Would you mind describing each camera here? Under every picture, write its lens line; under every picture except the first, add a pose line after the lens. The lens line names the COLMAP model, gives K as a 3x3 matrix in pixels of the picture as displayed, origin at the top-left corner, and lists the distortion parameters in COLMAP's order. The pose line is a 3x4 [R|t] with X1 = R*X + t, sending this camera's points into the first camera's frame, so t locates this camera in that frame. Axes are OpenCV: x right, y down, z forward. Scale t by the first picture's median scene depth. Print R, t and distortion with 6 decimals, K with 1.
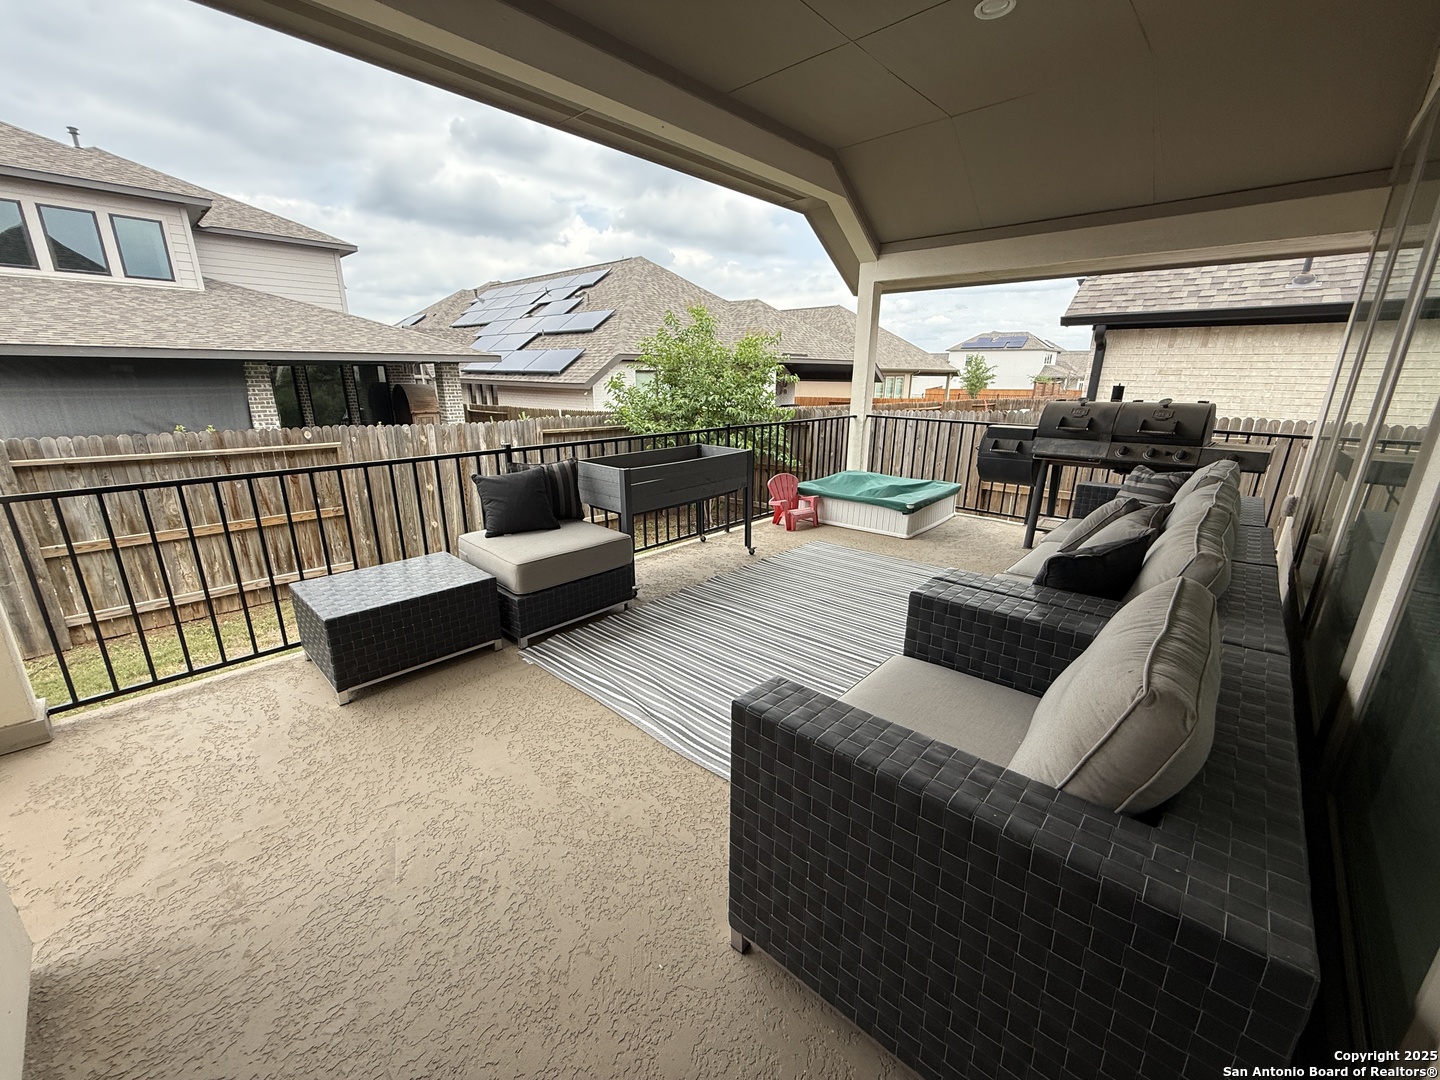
lens RADIAL K [[575.5, 0, 716.5], [0, 575.5, 541.5], [0, 0, 1]] dist [-0.000293, 0.000120]
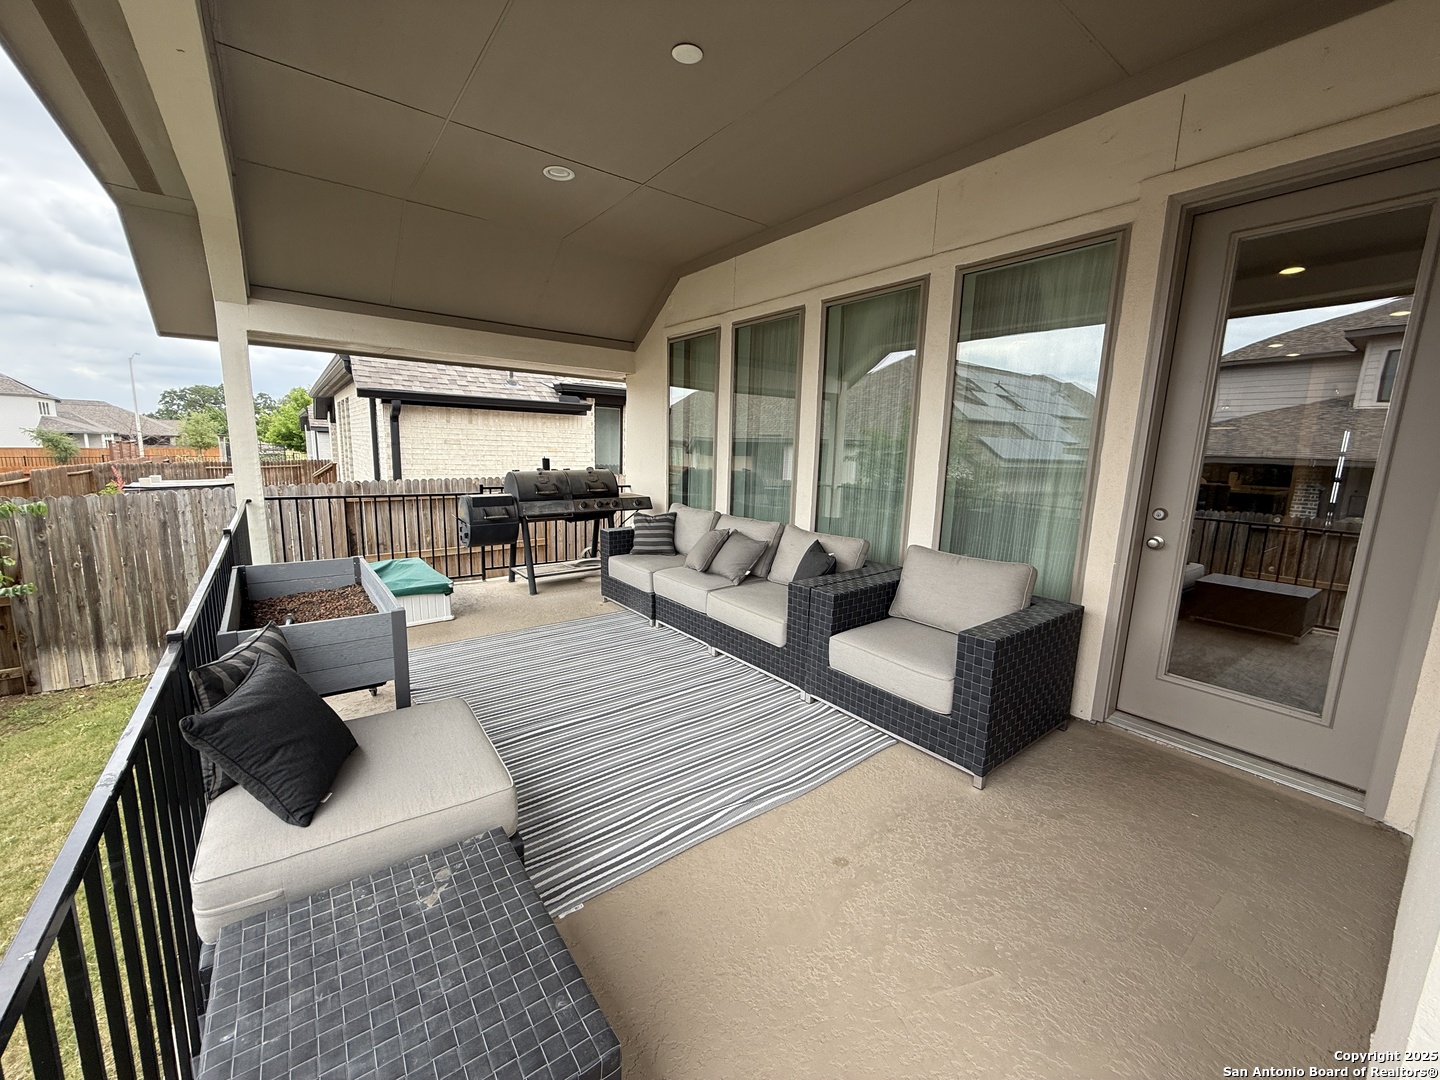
lens RADIAL K [[575.5, 0, 718.4], [0, 575.5, 542.1], [0, 0, 1]] dist [-0.000293, 0.000120]
pose [[0.176575, -0.165501, 0.970273, -0.521866], [0.253511, 0.960153, 0.117640, -0.135459], [-0.951080, 0.225203, 0.211496, 0.373227]]
